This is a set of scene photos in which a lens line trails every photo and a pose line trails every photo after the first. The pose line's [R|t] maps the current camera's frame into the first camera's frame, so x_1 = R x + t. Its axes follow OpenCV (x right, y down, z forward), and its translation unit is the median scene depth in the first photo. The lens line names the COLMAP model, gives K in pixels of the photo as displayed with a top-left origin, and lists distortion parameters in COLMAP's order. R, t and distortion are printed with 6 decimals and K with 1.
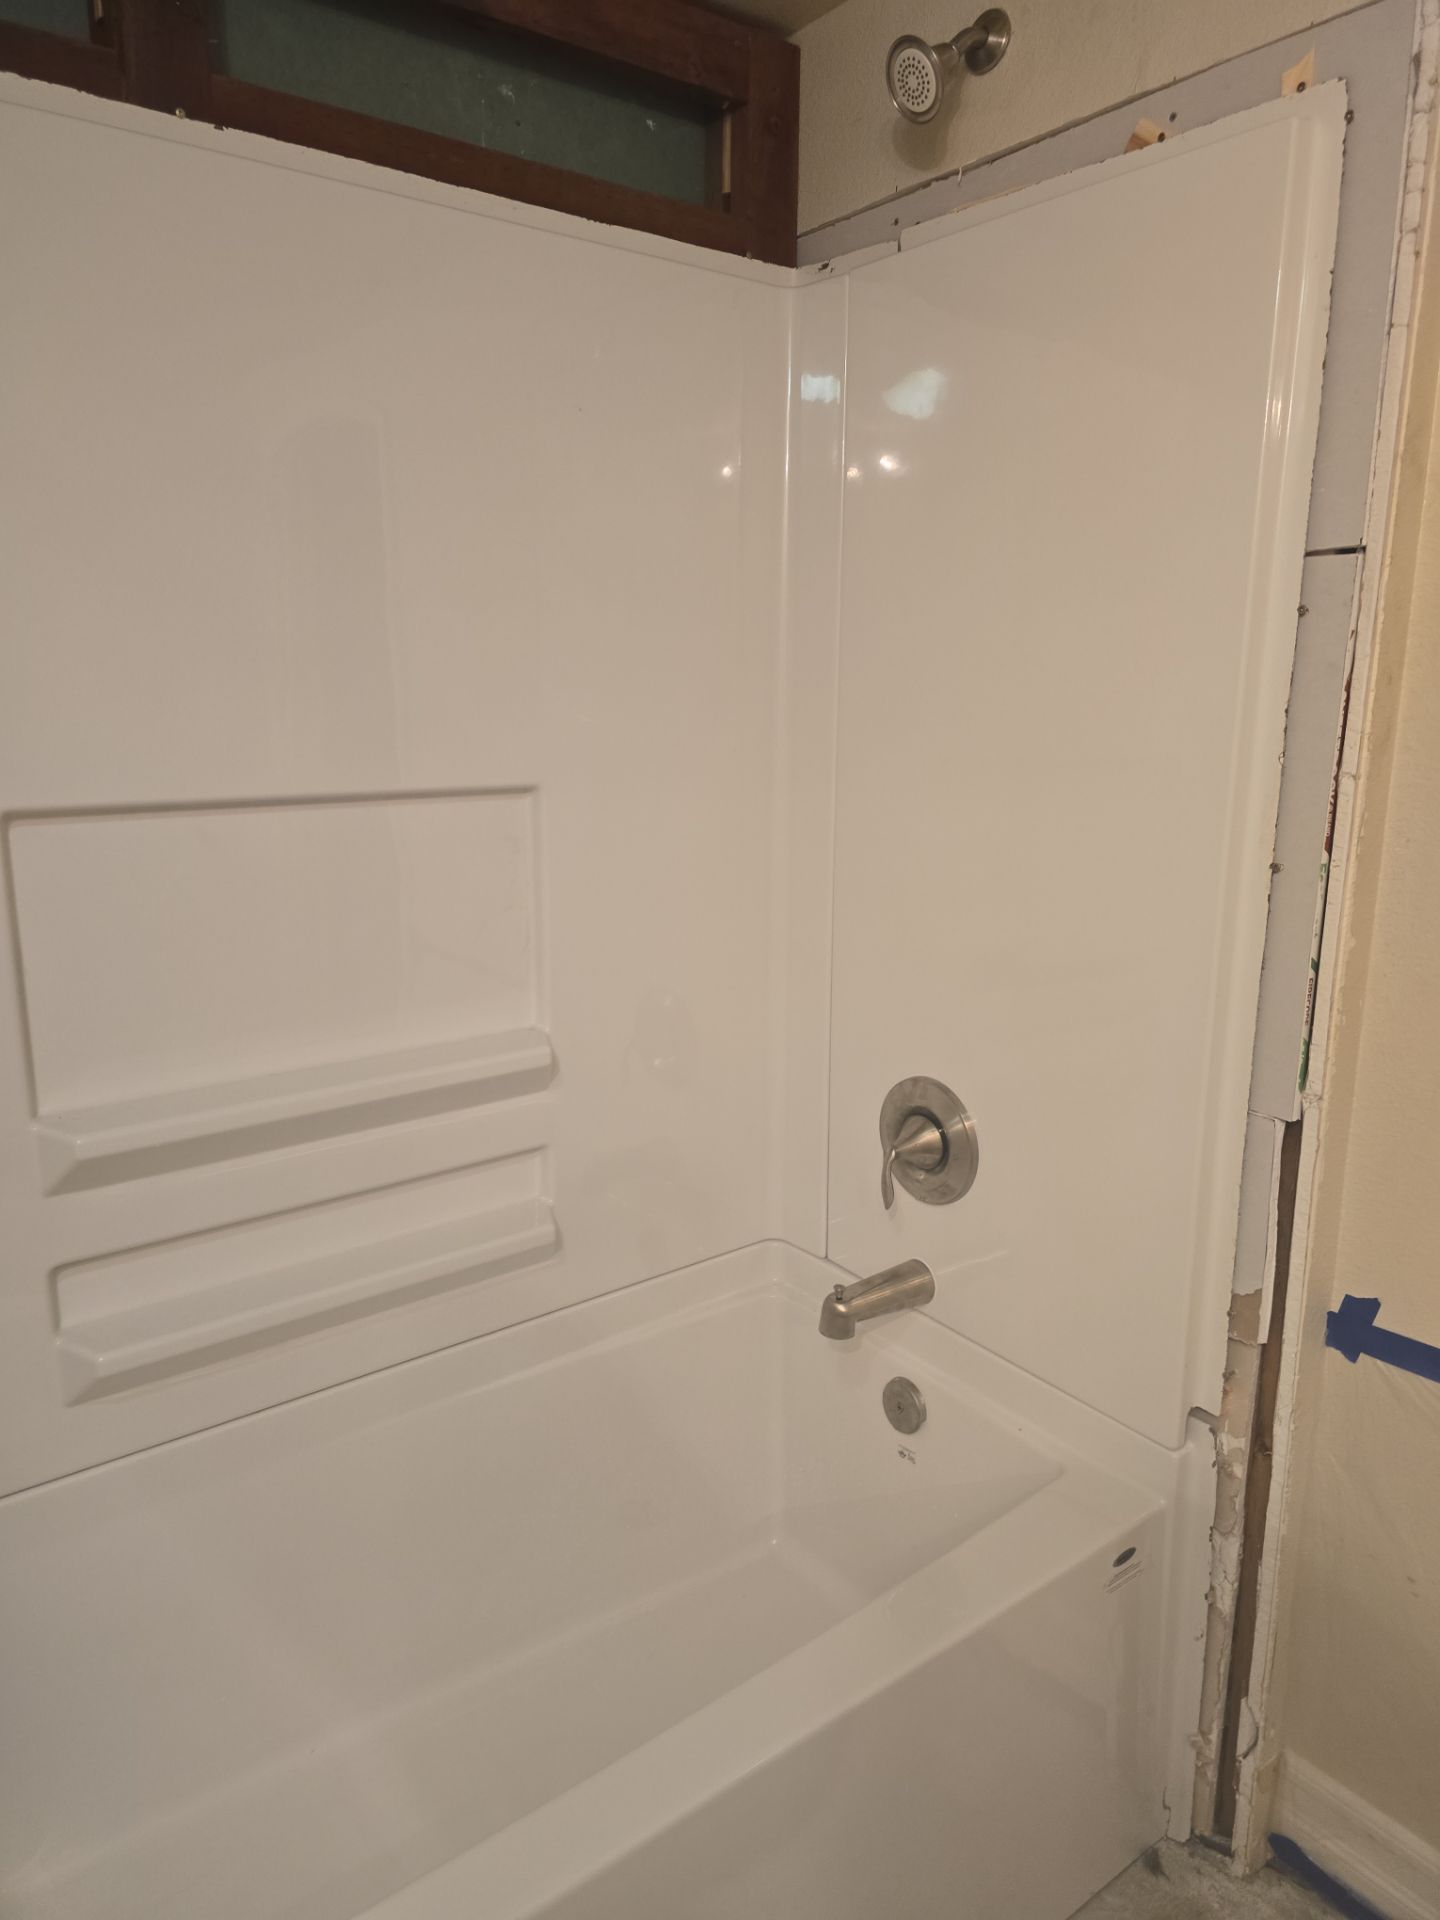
lens RADIAL K [[1312.0, 0, 720.0], [0, 1312.0, 960.0], [0, 0, 1]] dist [0.039307, -0.036441]
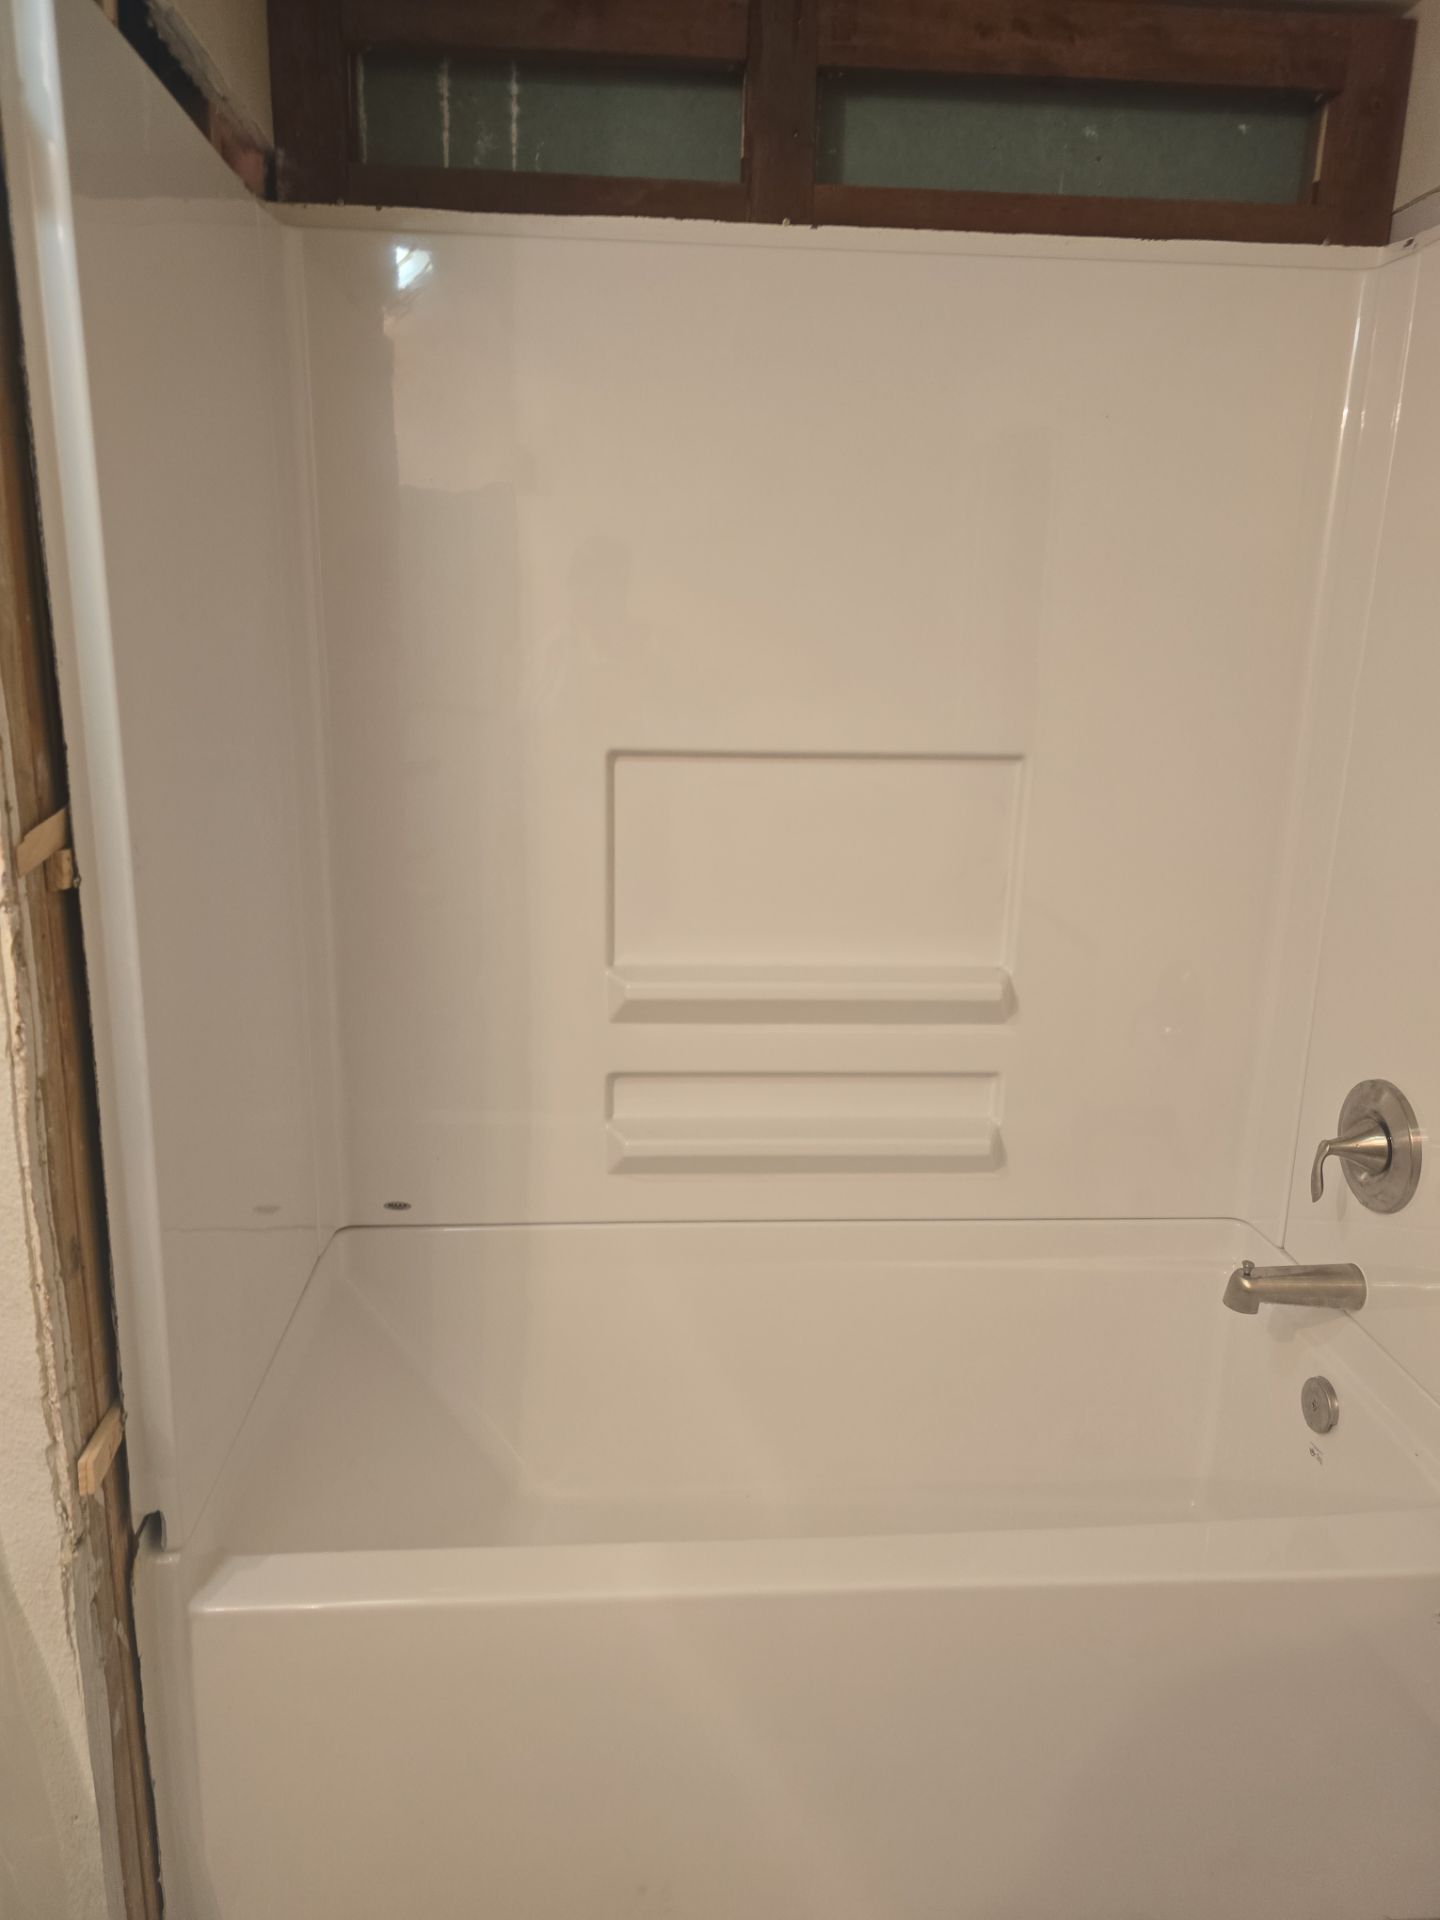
lens RADIAL K [[1363.8, 0, 719.0], [0, 1363.8, 1004.2], [0, 0, 1]] dist [-0.002284, -0.013107]
pose [[0.815597, 0.165120, -0.554560, 0.310943], [-0.136186, 0.986273, 0.093371, 0.005590], [0.562365, -0.000630, 0.826889, -0.113377]]
